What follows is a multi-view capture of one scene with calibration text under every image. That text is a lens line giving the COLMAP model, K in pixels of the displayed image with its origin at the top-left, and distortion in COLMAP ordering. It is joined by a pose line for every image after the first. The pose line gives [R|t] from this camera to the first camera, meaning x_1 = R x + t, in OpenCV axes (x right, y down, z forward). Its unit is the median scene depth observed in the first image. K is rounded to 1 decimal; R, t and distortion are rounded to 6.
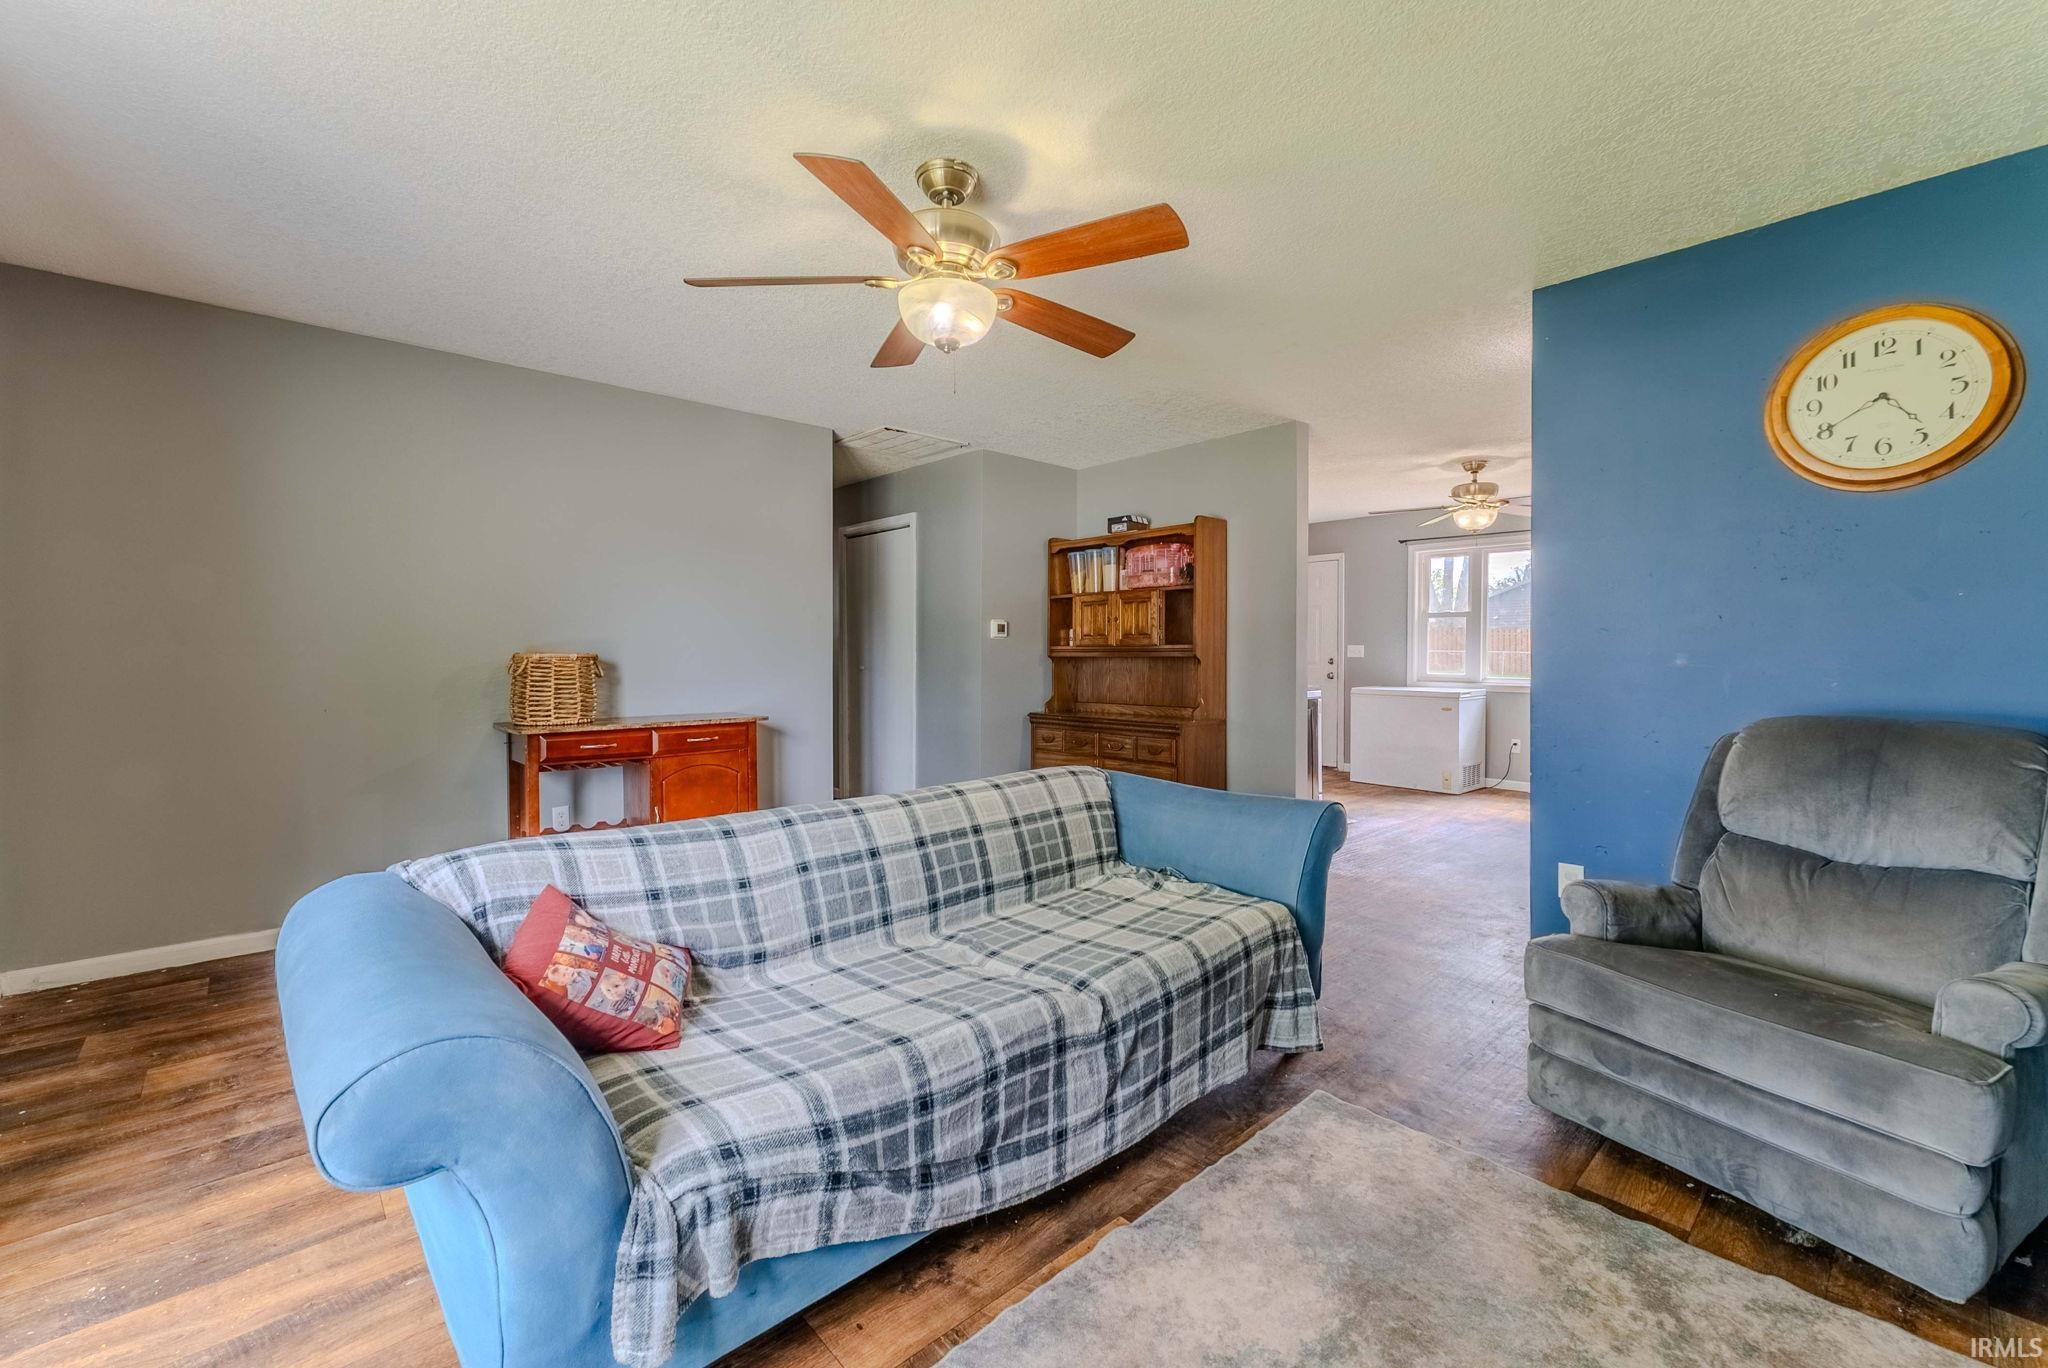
lens RADIAL K [[835.4, 0, 1021.9], [0, 835.4, 671.7], [0, 0, 1]] dist [-0.006347, 0.001281]
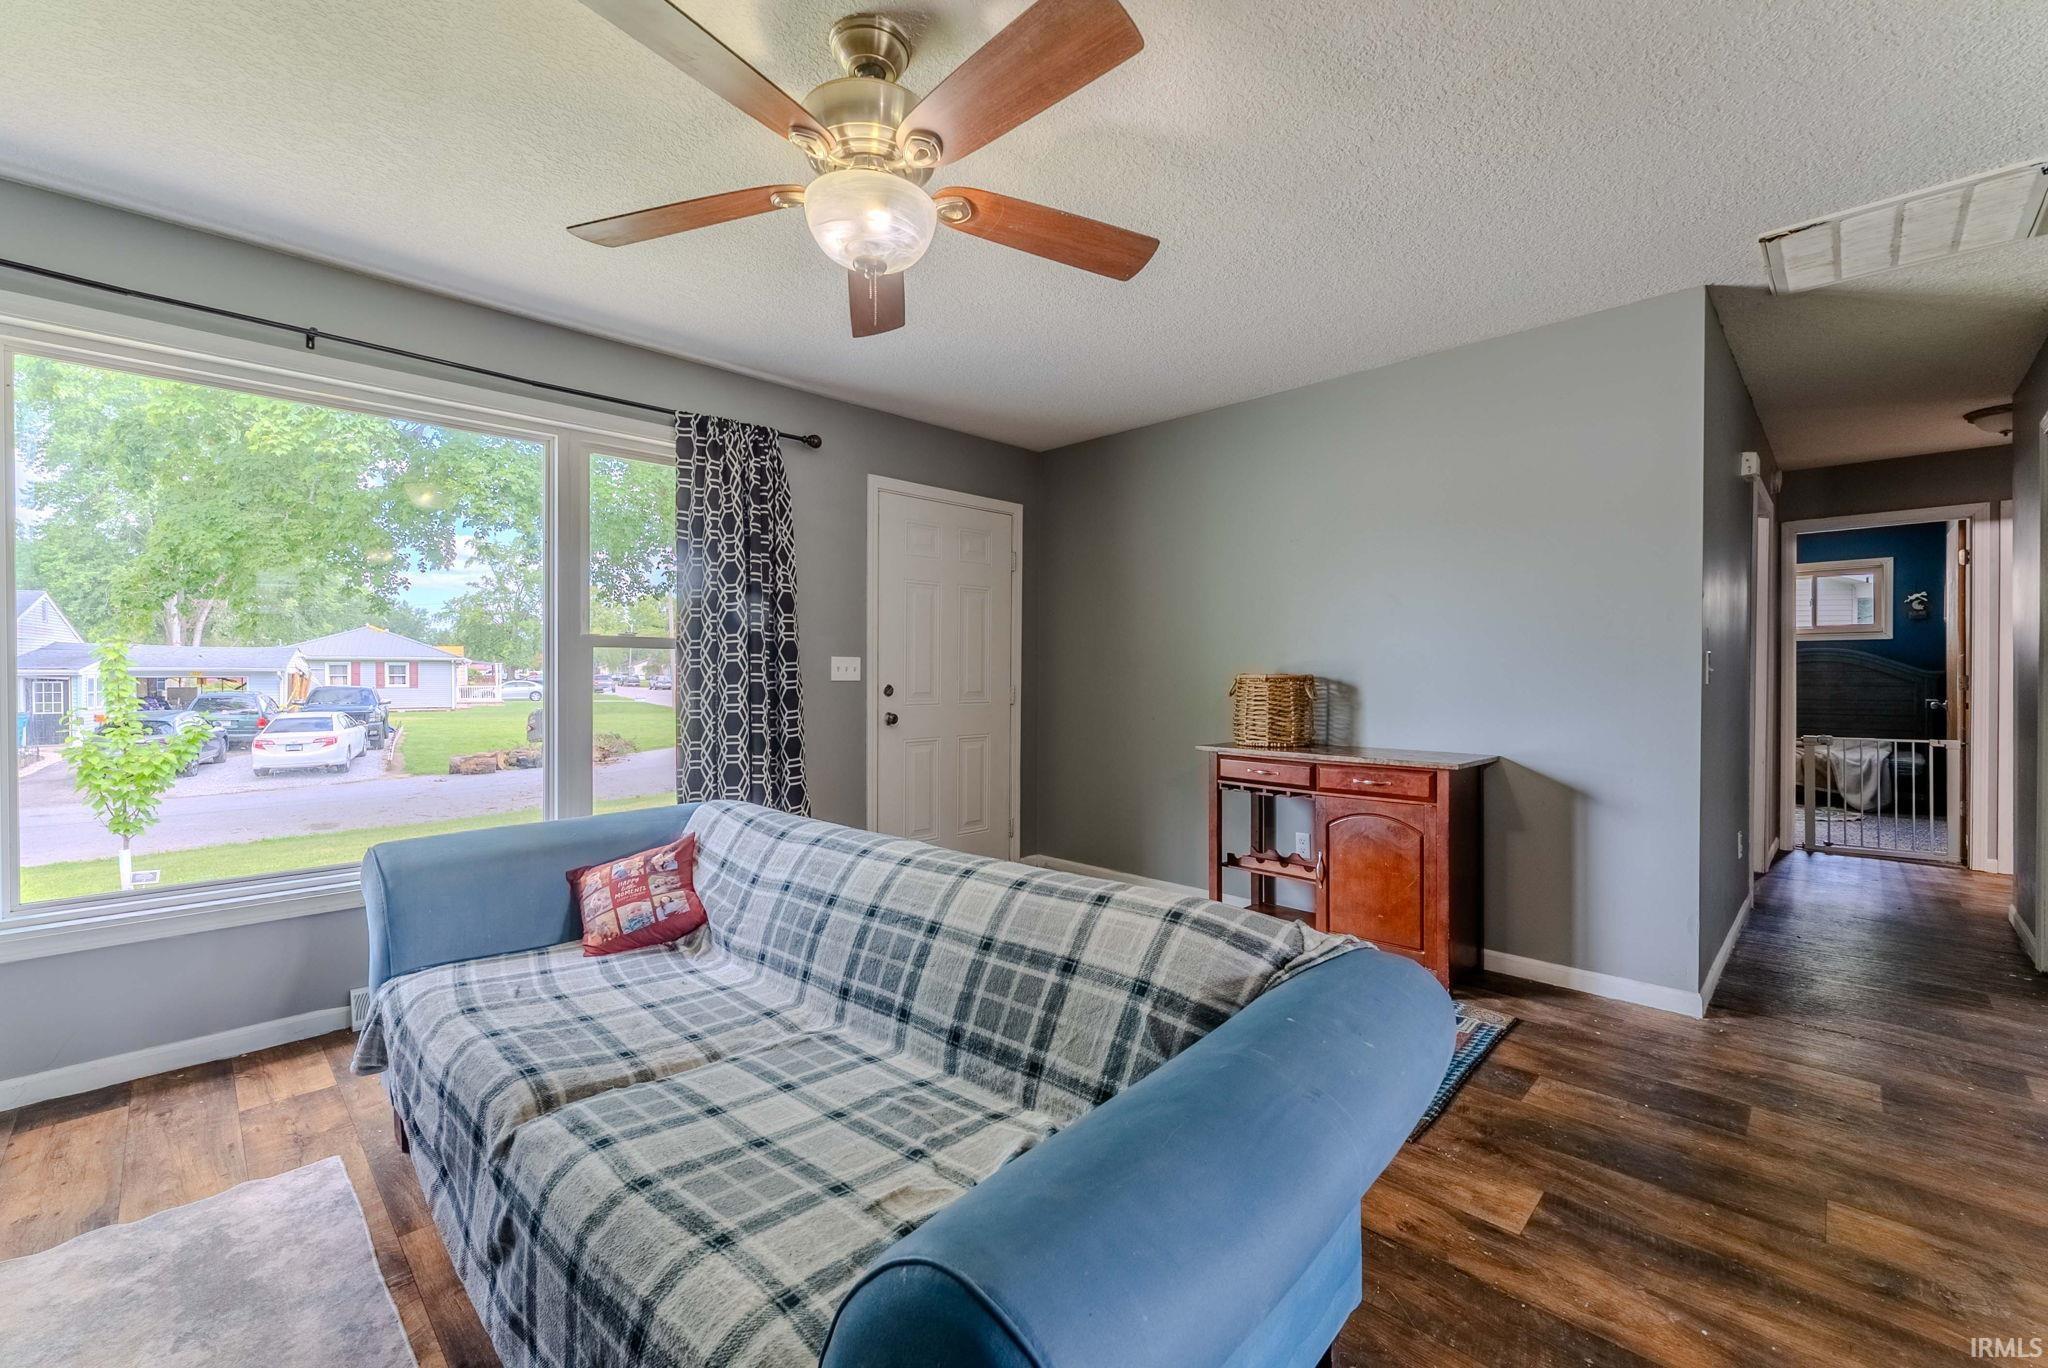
lens RADIAL K [[835.4, 0, 1040.9], [0, 835.4, 676.6], [0, 0, 1]] dist [-0.006347, 0.001281]
pose [[0.080967, 0.007671, -0.996687, 0.658284], [-0.026001, 0.999646, 0.005582, -0.026557], [0.996378, 0.025462, 0.081138, 1.051682]]
